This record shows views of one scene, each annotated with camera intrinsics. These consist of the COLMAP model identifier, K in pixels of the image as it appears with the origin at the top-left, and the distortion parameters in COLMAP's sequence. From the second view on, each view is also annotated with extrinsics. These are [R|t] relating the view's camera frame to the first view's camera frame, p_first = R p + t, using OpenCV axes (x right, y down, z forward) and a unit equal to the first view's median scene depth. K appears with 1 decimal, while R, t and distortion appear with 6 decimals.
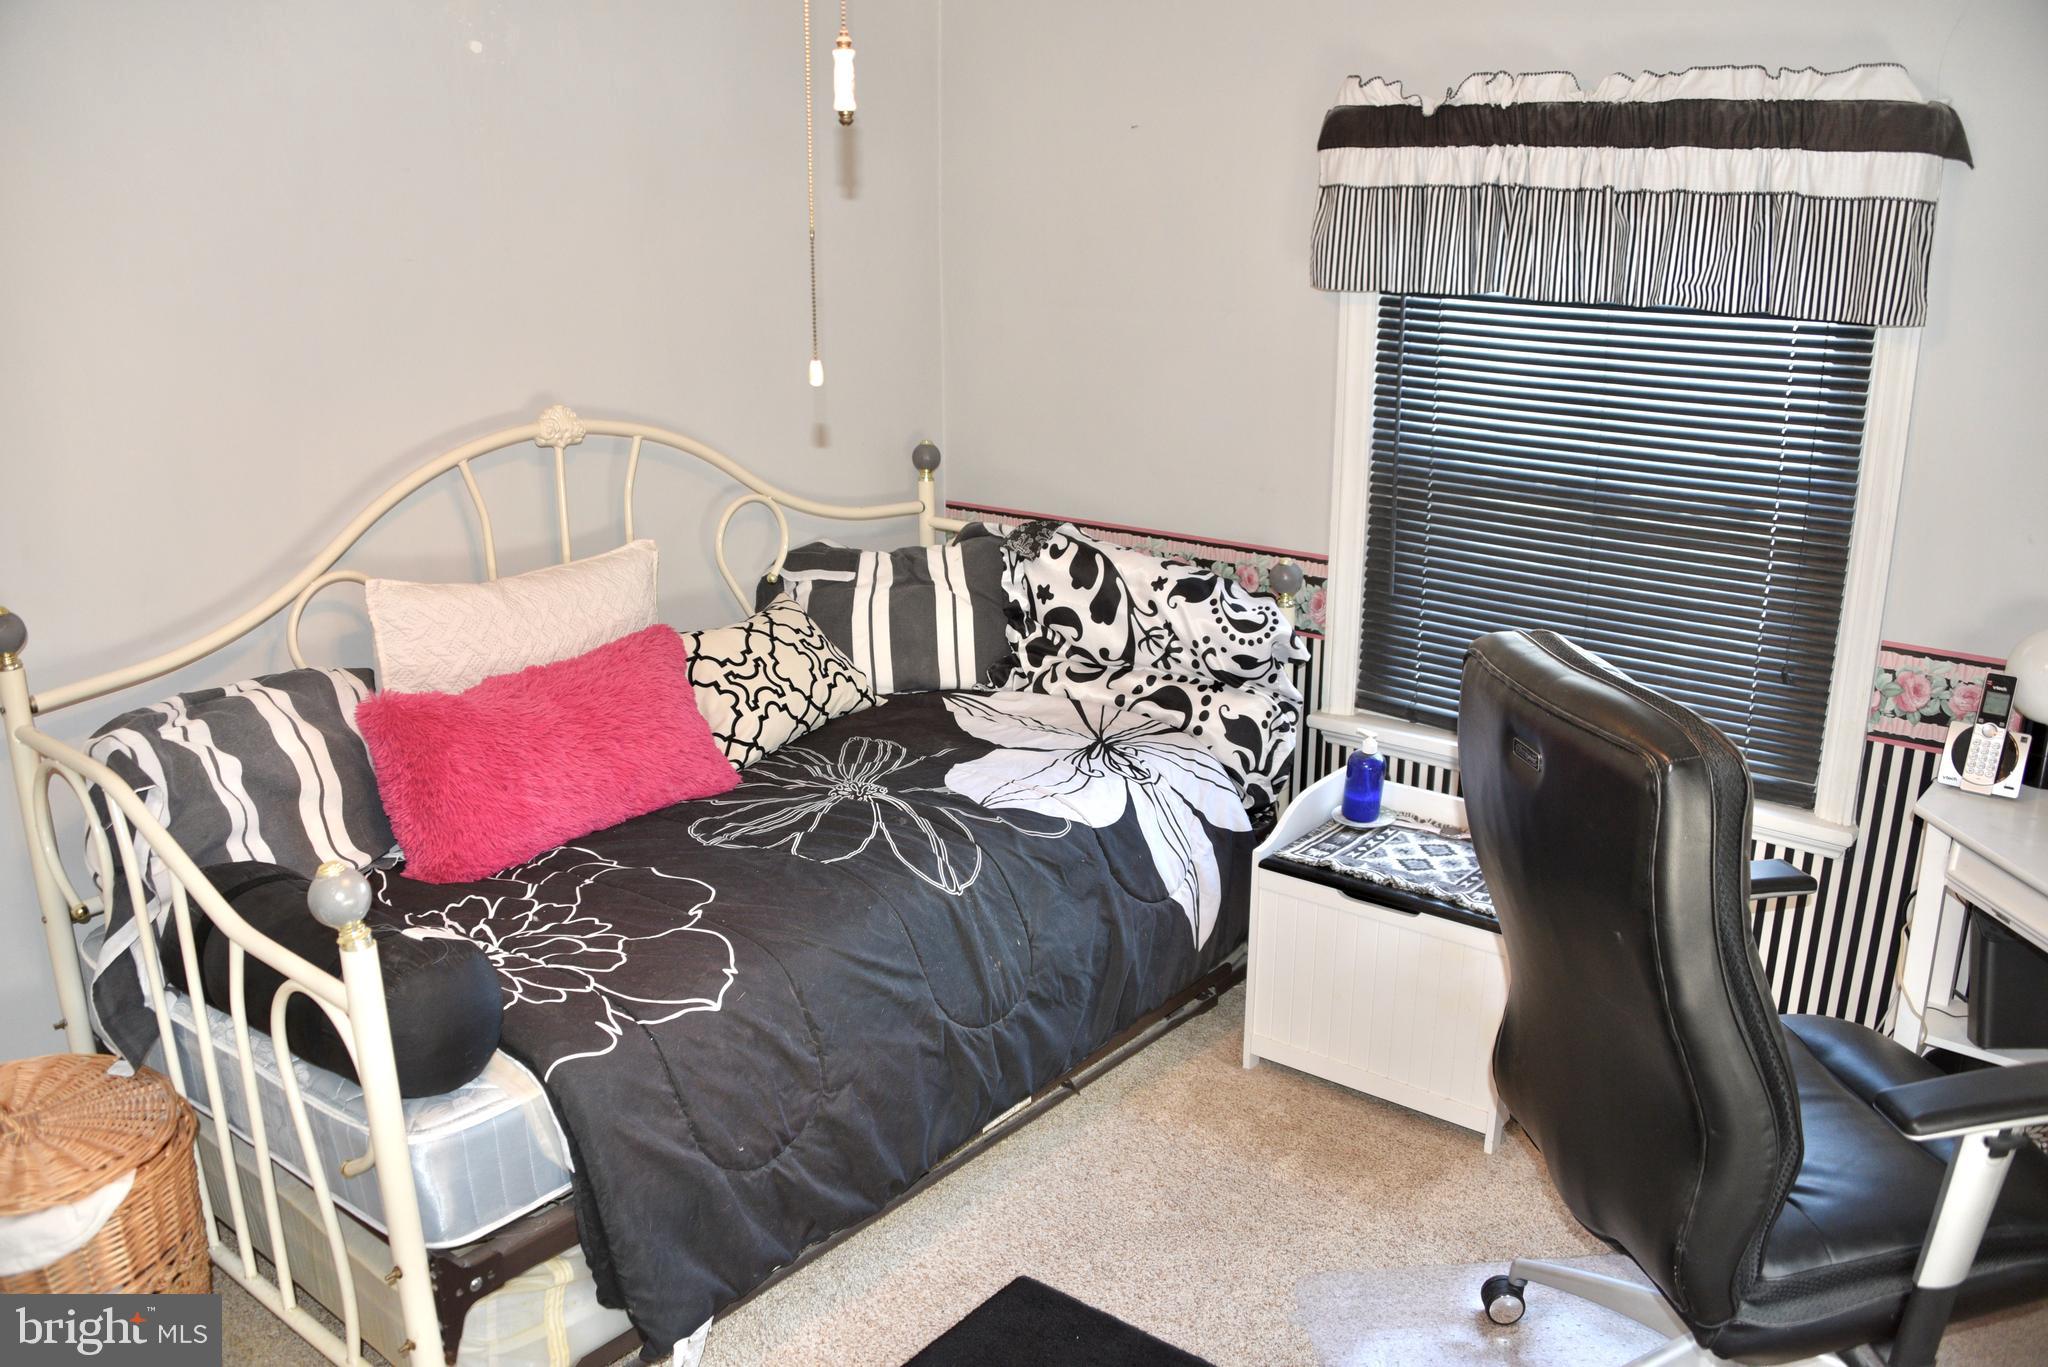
lens RADIAL K [[1667.4, 0, 1024.0], [0, 1667.4, 683.5], [0, 0, 1]] dist [-0.113524, 0.057702]
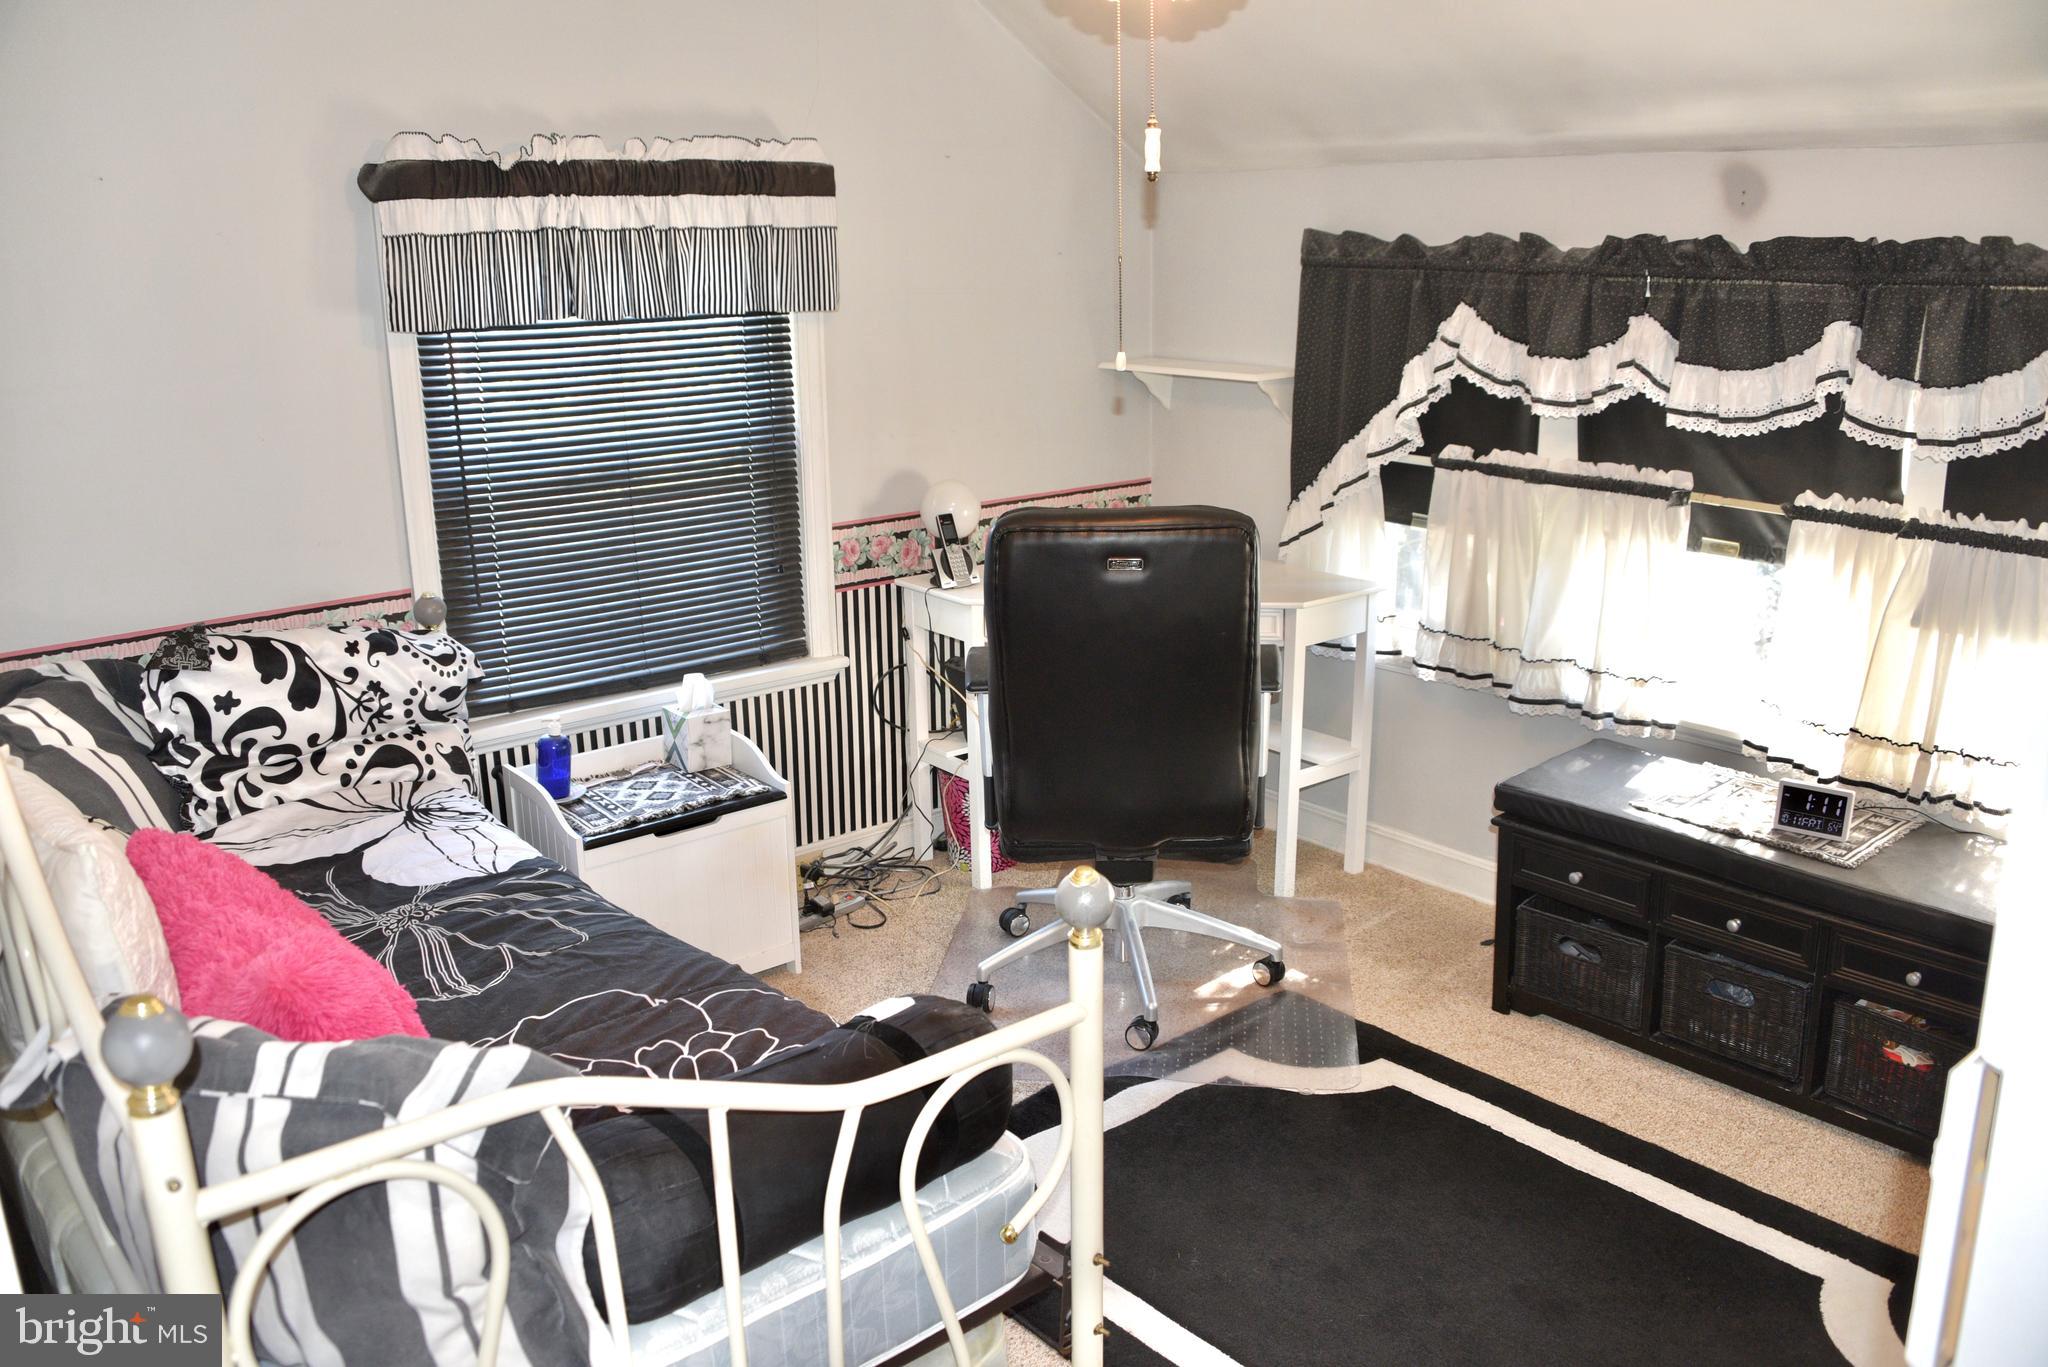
lens RADIAL K [[1667.4, 0, 1024.0], [0, 1667.4, 683.5], [0, 0, 1]] dist [-0.113524, 0.057702]
pose [[0.201931, -0.264919, 0.942890, -0.772934], [0.291739, 0.935290, 0.200304, -0.122244], [-0.934940, 0.234630, 0.266151, 0.401182]]
